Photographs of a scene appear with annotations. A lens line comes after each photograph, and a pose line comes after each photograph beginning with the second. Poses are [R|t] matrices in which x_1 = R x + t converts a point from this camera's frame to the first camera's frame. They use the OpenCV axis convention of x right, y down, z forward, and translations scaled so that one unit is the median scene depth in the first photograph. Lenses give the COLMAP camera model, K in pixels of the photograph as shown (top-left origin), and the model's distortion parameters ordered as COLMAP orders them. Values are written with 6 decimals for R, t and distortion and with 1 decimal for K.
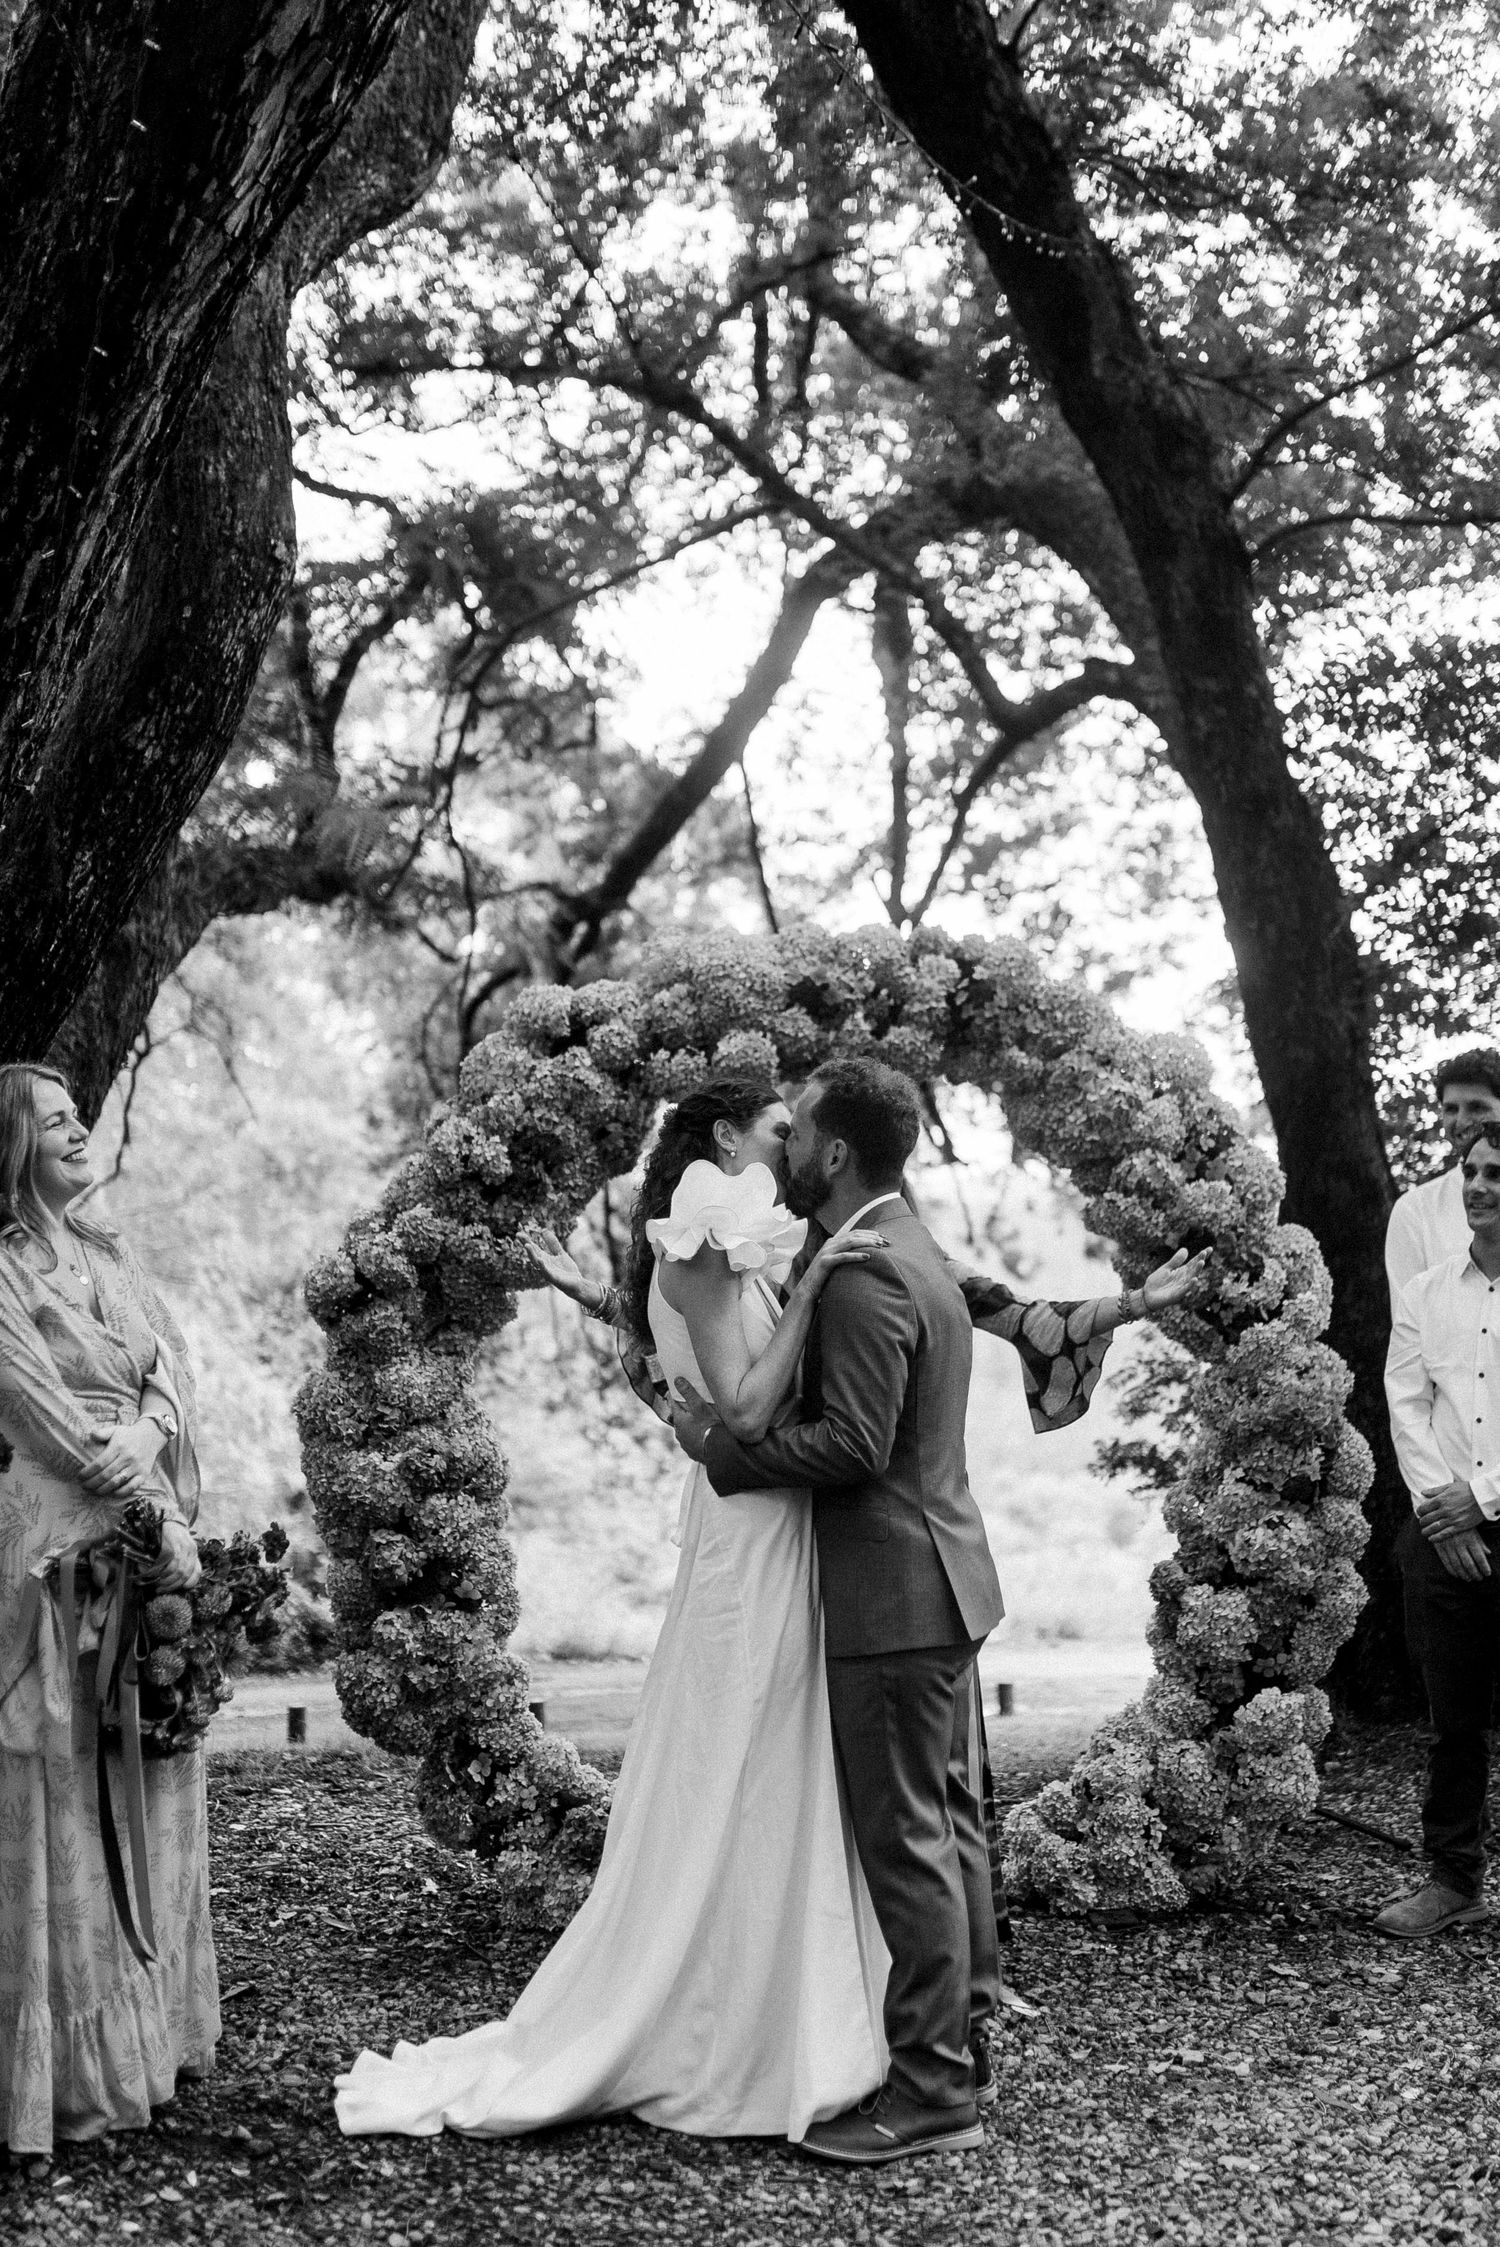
lens RADIAL K [[2353.6, 0, 750.0], [0, 2353.6, 1123.5], [0, 0, 1]] dist [-0.007592, -0.006504]
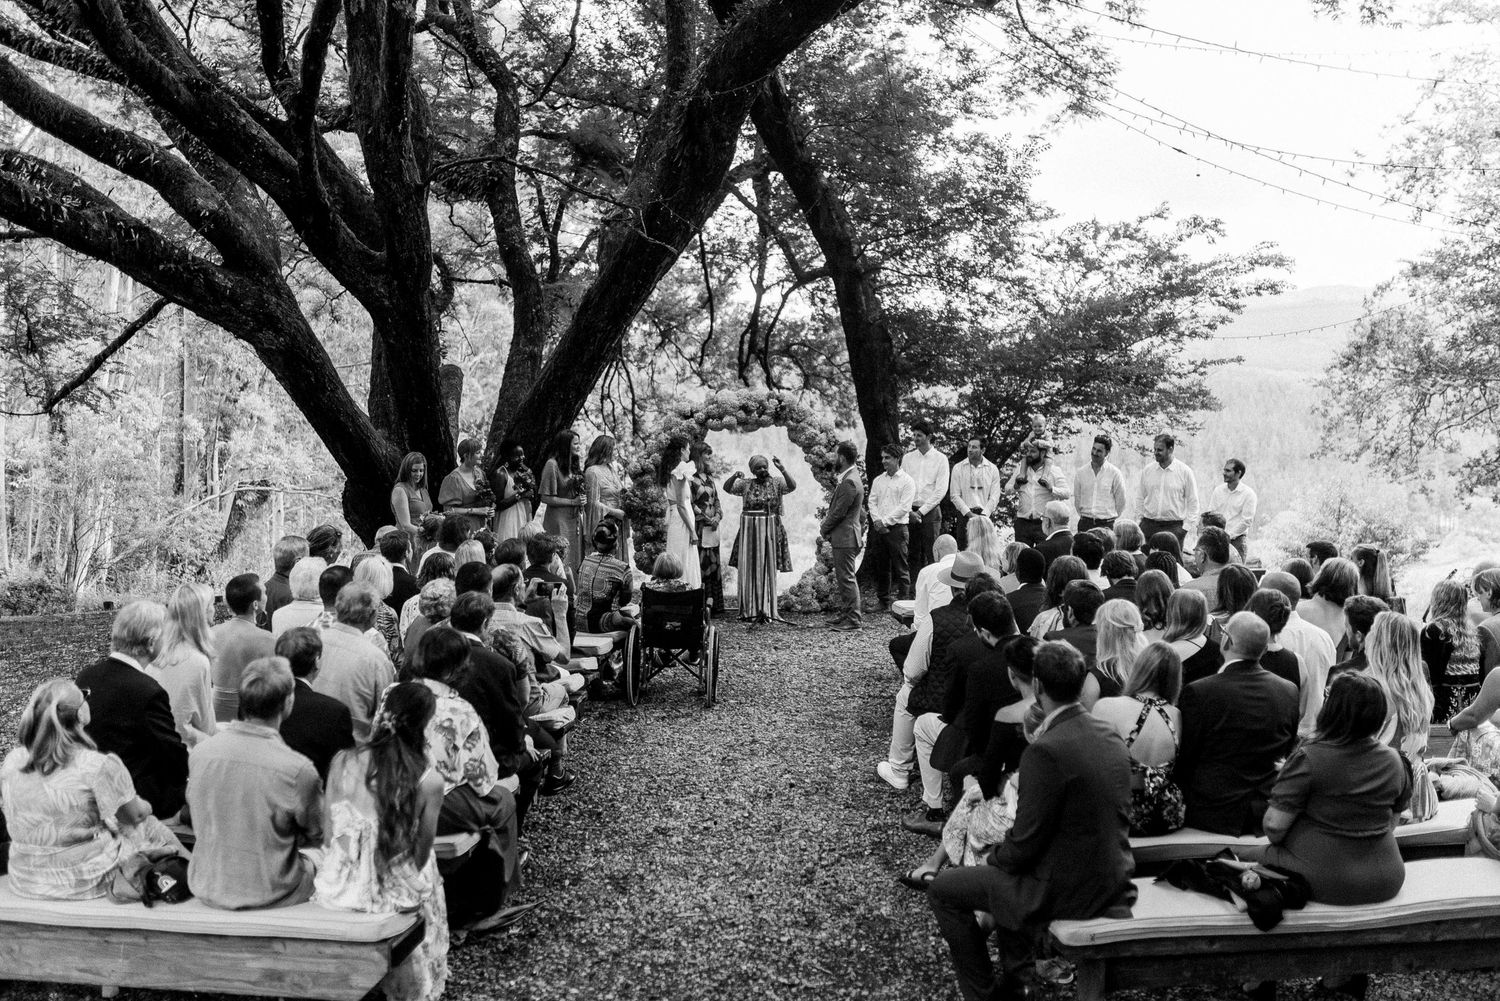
lens RADIAL K [[1571.1, 0, 750.0], [0, 1571.1, 500.5], [0, 0, 1]] dist [-0.007592, -0.006504]
pose [[0.997271, 0.024110, 0.069784, -0.166530], [-0.033574, 0.989892, 0.137794, -0.290481], [-0.065757, -0.139761, 0.987999, -1.951350]]
